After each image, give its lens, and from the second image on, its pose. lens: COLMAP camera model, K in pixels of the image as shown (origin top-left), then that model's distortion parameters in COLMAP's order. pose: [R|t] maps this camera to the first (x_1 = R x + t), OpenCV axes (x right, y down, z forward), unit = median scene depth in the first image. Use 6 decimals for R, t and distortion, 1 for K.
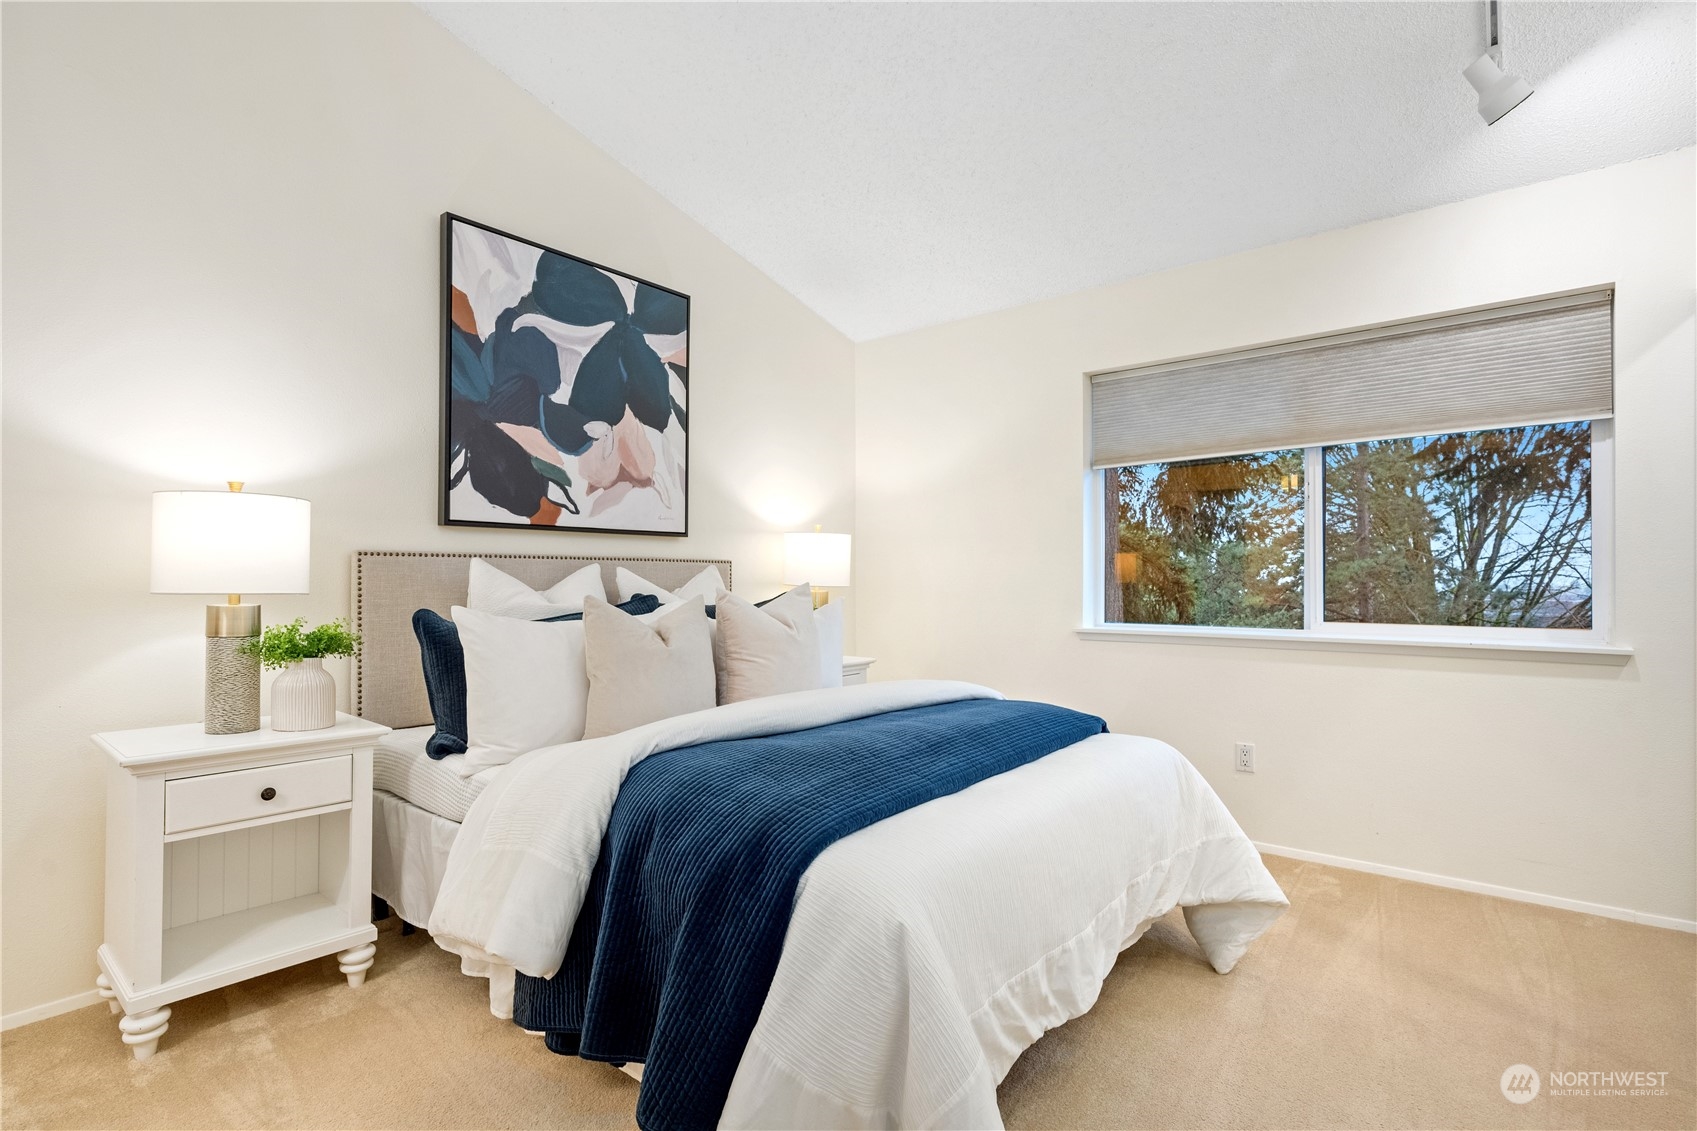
lens RADIAL K [[794.4, 0, 844.7], [0, 794.4, 573.8], [0, 0, 1]] dist [-0.001713, -0.000468]
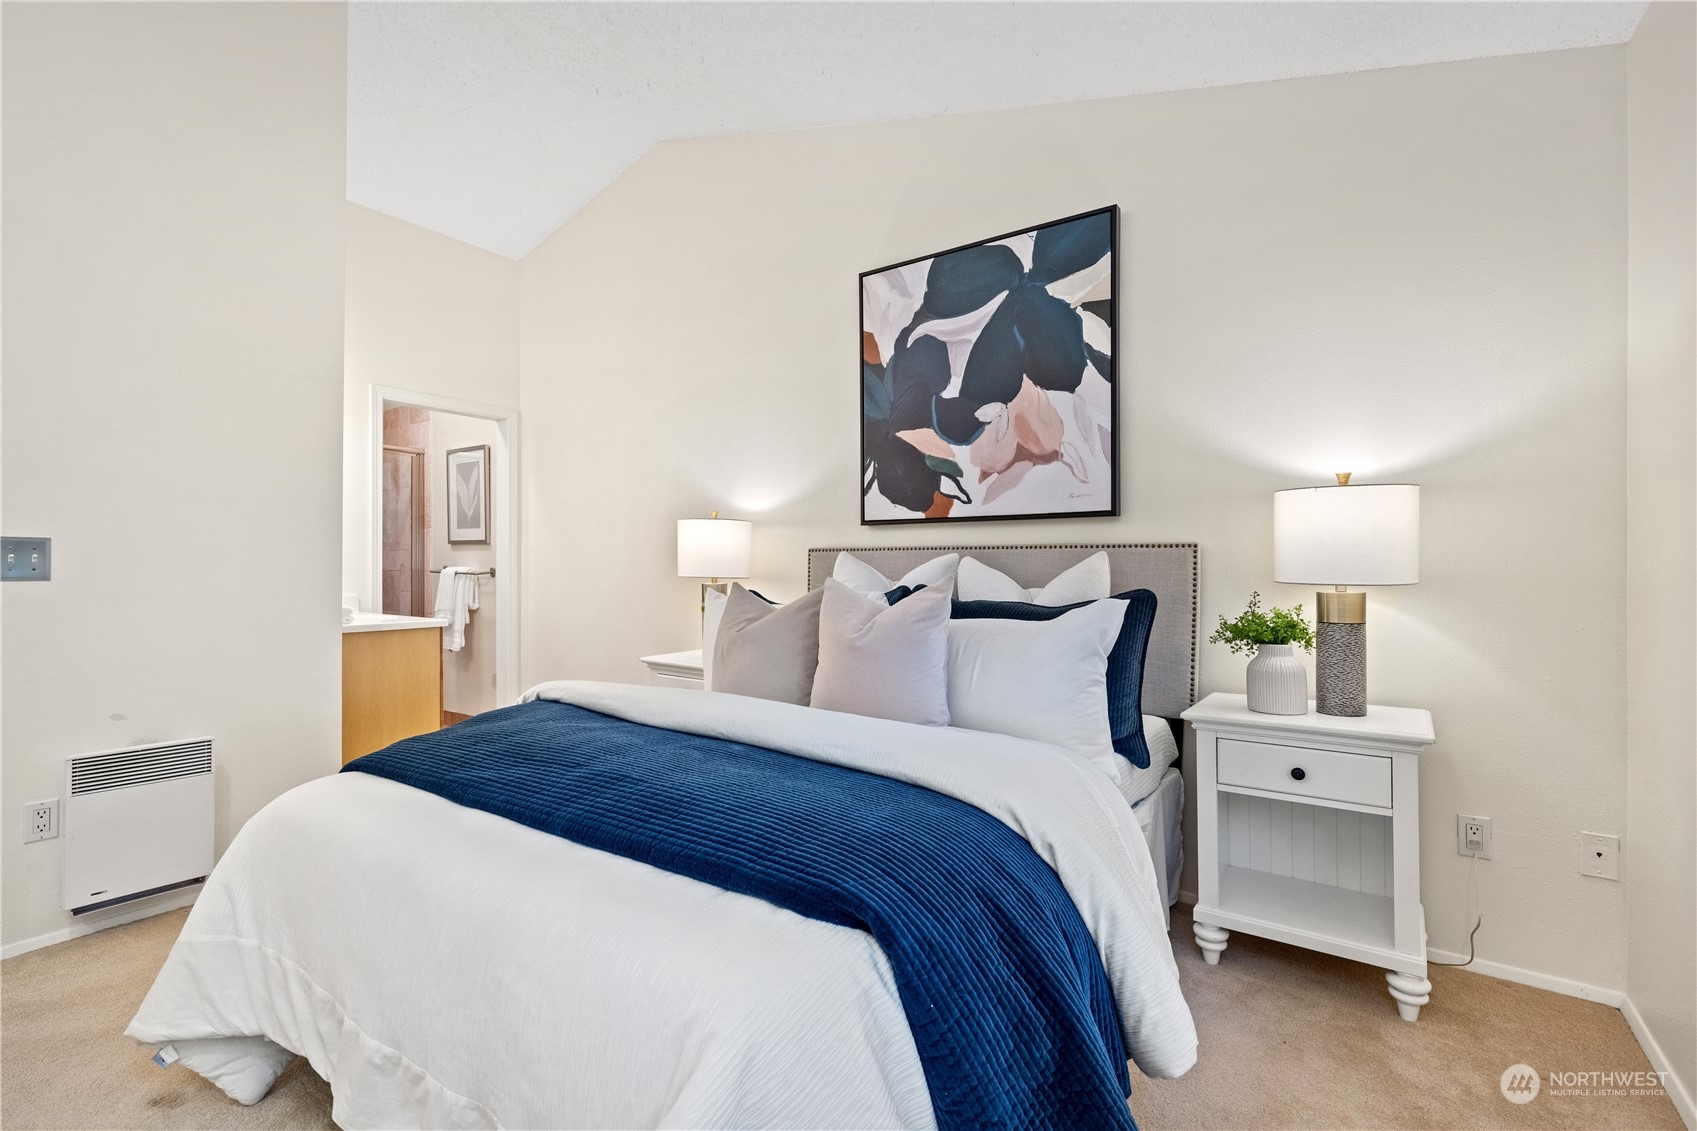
lens RADIAL K [[795.4, 0, 846.8], [0, 795.4, 564.5], [0, 0, 1]] dist [-0.003771, -0.000545]
pose [[0.054245, -0.002584, -0.998524, 0.650753], [0.005017, 0.999985, -0.002315, 0.002373], [0.998515, -0.004884, 0.054257, 0.799774]]
